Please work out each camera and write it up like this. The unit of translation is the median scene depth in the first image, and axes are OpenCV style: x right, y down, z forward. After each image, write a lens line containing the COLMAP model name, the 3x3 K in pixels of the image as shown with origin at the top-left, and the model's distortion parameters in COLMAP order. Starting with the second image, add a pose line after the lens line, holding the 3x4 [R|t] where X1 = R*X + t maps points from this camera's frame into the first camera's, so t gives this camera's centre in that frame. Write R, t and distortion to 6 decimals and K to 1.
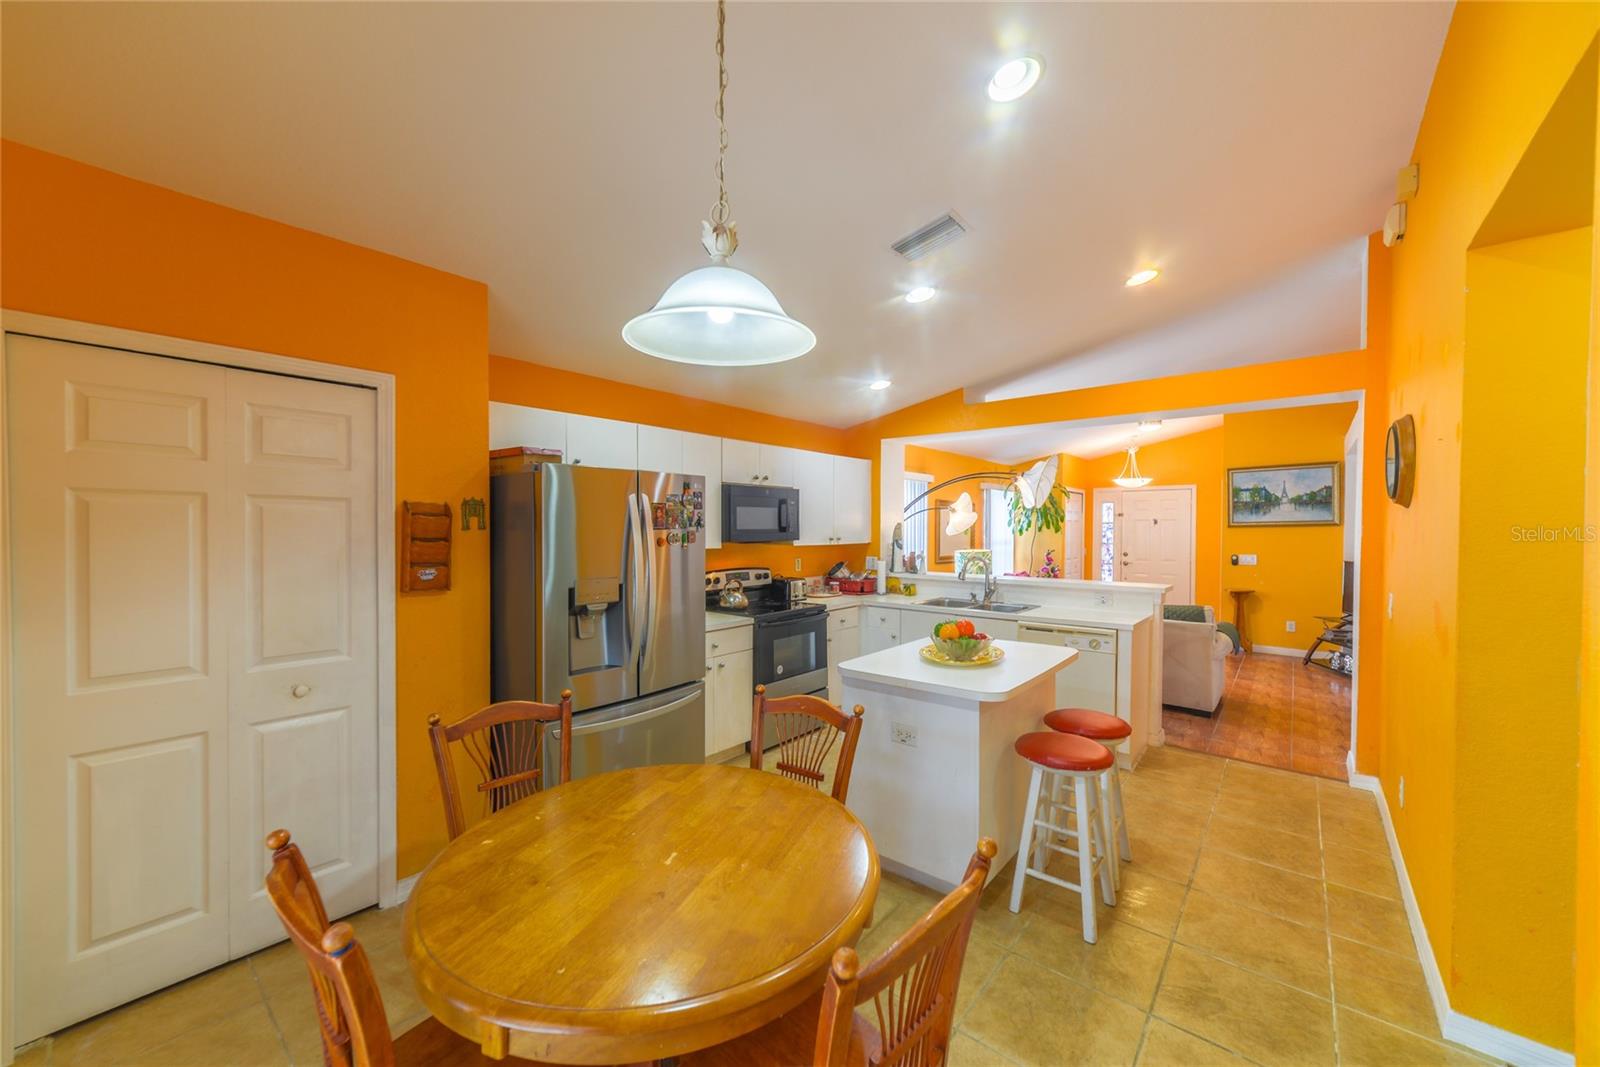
lens RADIAL K [[615.0, 0, 792.7], [0, 615.0, 537.0], [0, 0, 1]] dist [-0.001248, 0.000806]
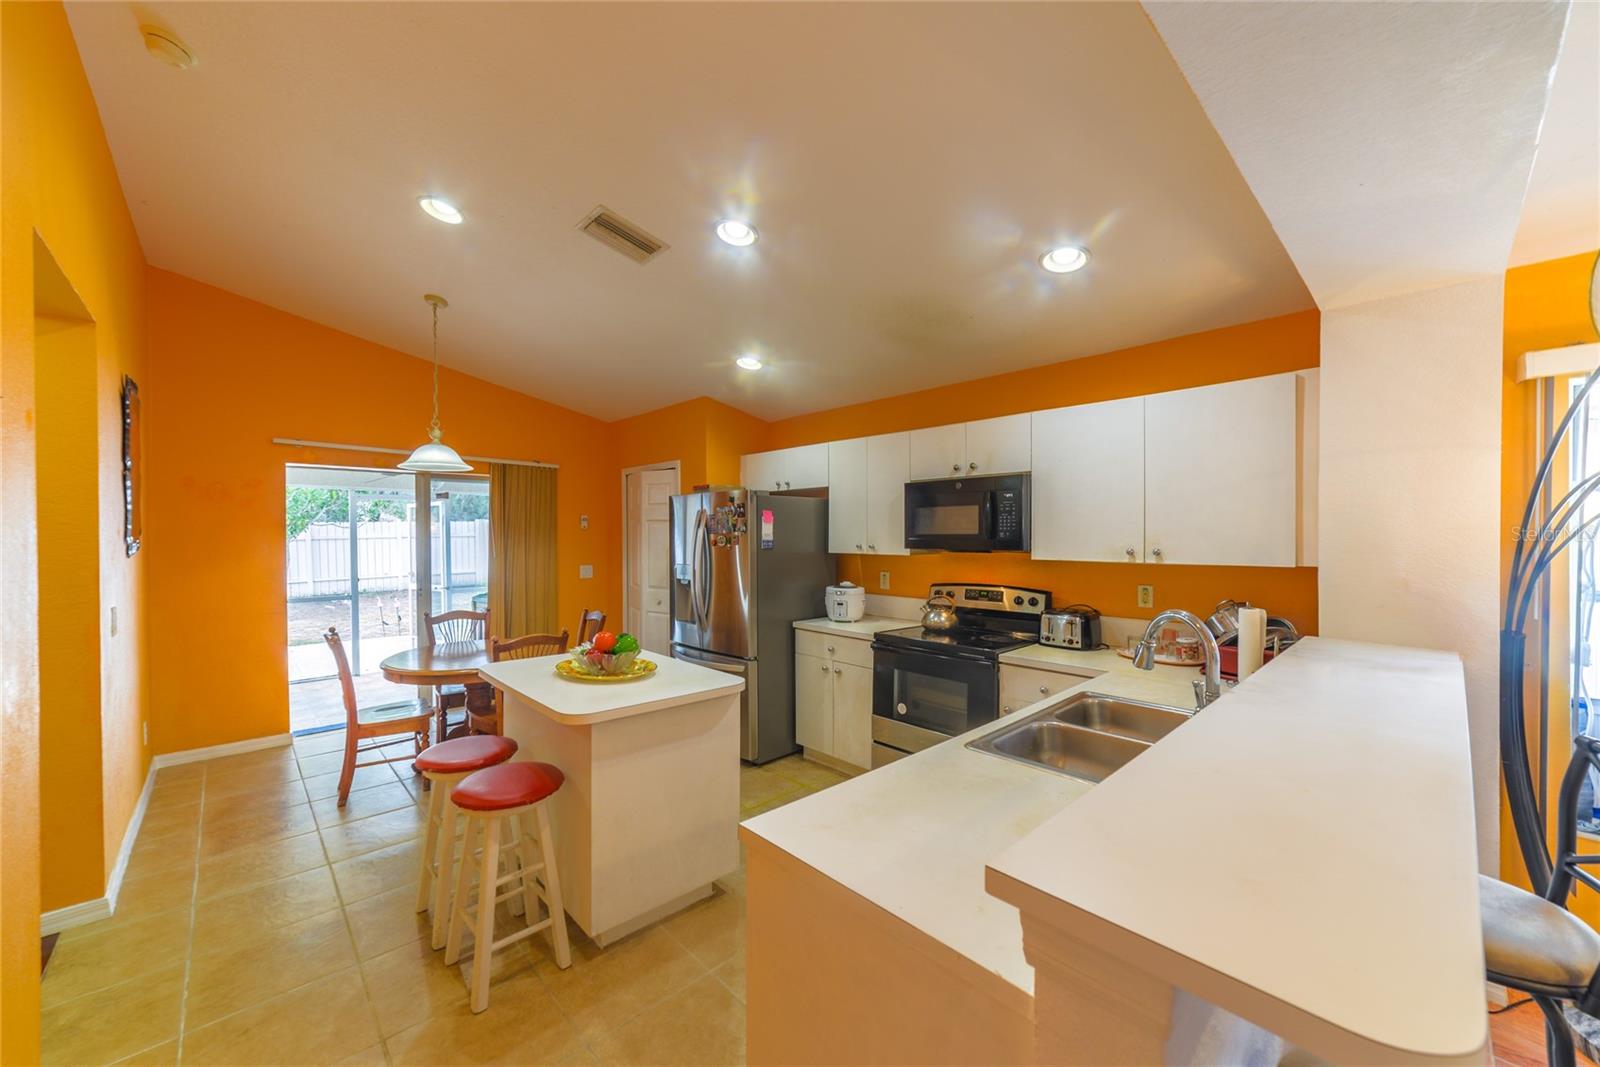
lens RADIAL K [[615.0, 0, 791.1], [0, 615.0, 536.6], [0, 0, 1]] dist [-0.001248, 0.000806]
pose [[-0.133642, 0.005429, -0.991015, 0.637998], [-0.013197, 0.999887, 0.007258, -0.010880], [0.990942, 0.014049, -0.133555, 0.770797]]
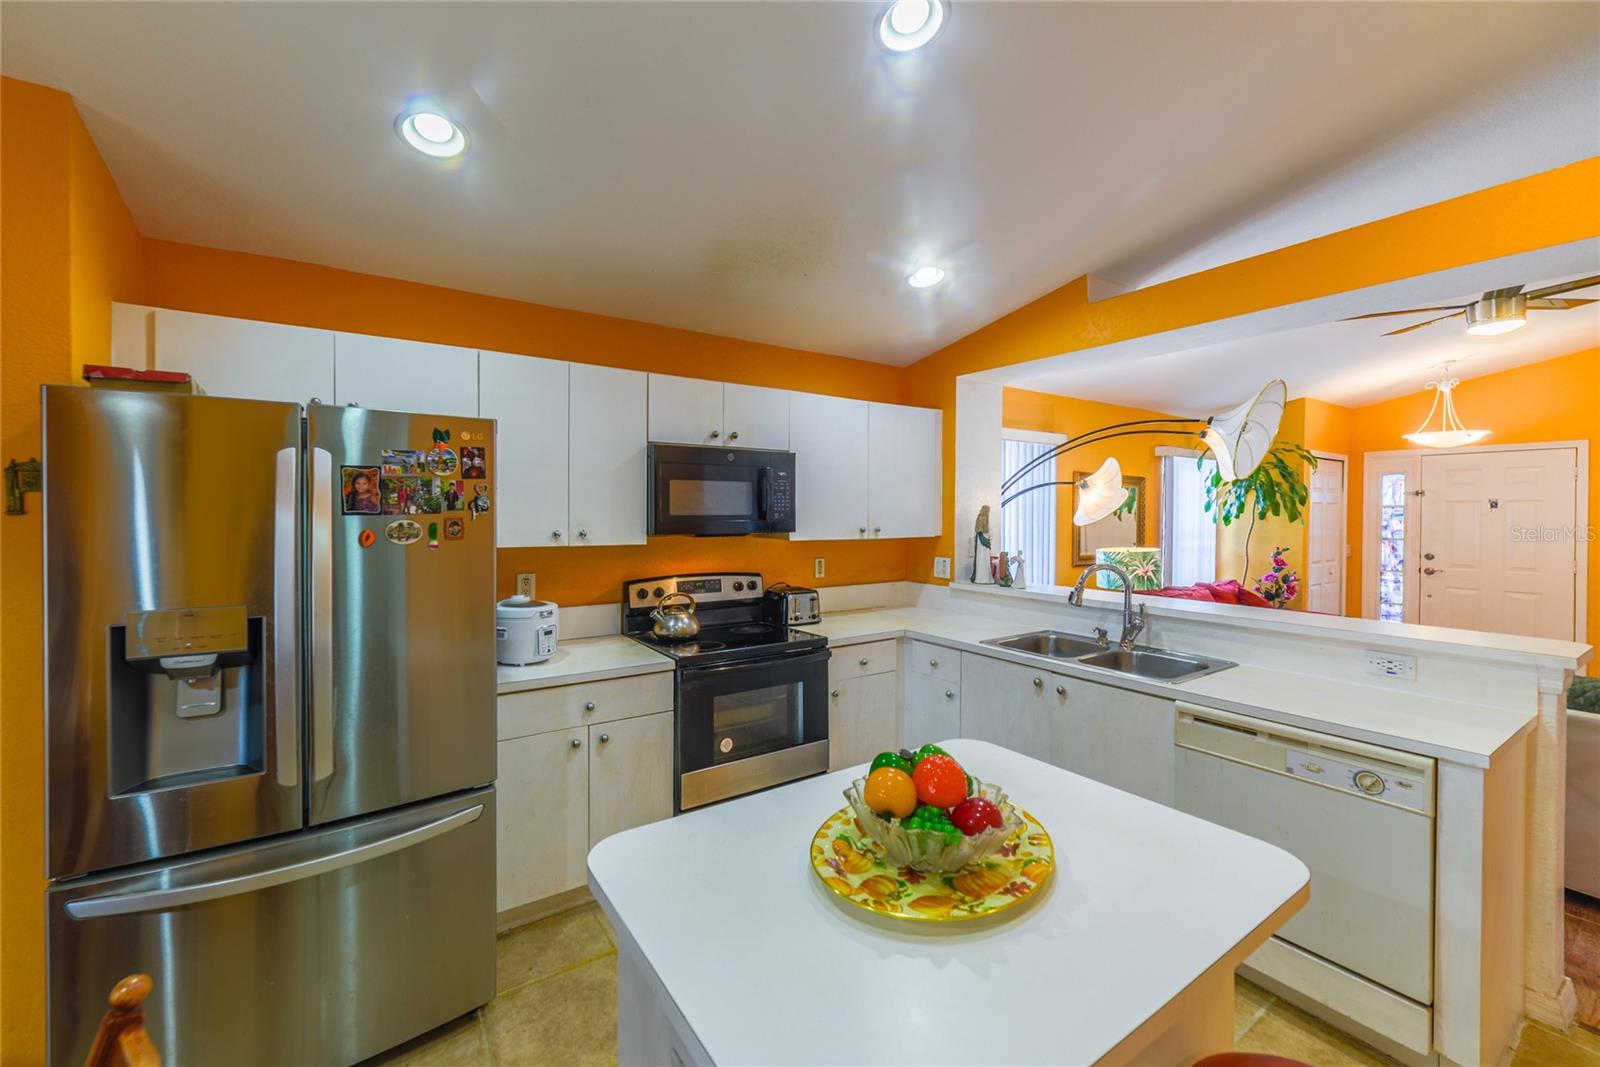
lens RADIAL K [[615.0, 0, 771.6], [0, 615.0, 523.2], [0, 0, 1]] dist [-0.001248, 0.000806]
pose [[0.951559, 0.004203, -0.307438, 0.169884], [-0.004584, 0.999989, -0.000516, -0.003778], [0.307432, 0.001900, 0.951568, 0.348823]]
